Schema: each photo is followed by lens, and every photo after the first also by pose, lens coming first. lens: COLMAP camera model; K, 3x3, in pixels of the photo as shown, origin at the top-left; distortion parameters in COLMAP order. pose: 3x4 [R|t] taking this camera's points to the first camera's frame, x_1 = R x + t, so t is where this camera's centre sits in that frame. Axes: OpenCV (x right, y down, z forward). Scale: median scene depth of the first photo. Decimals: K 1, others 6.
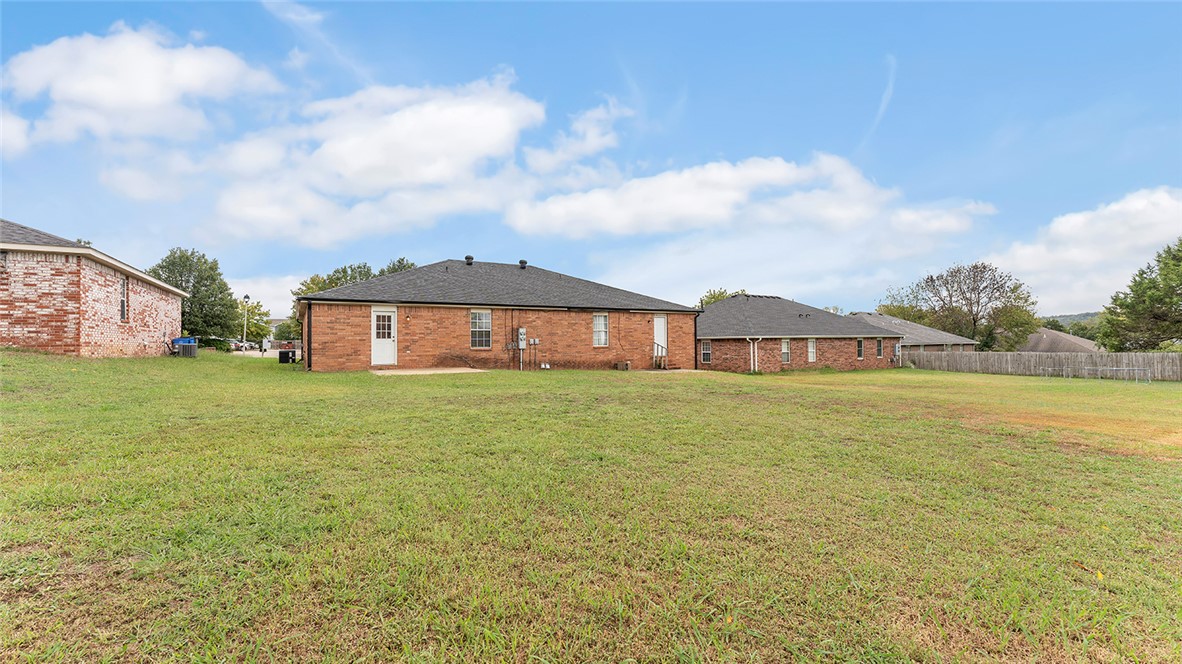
lens RADIAL K [[482.0, 0, 587.9], [0, 482.0, 329.4], [0, 0, 1]] dist [-0.003204, -0.000385]
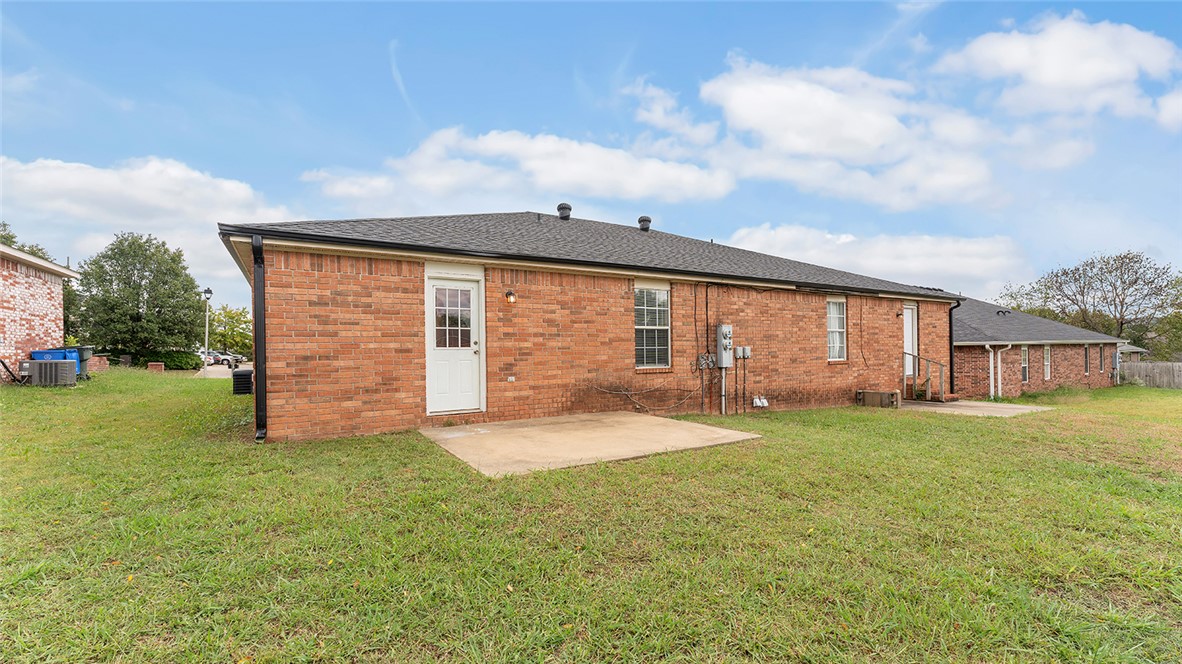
lens RADIAL K [[482.0, 0, 586.1], [0, 482.0, 348.5], [0, 0, 1]] dist [-0.003204, -0.000385]
pose [[0.999984, -0.005401, -0.001545, -0.275525], [0.005429, 0.999815, 0.018462, 0.011715], [0.001445, -0.018470, 0.999828, 0.526440]]
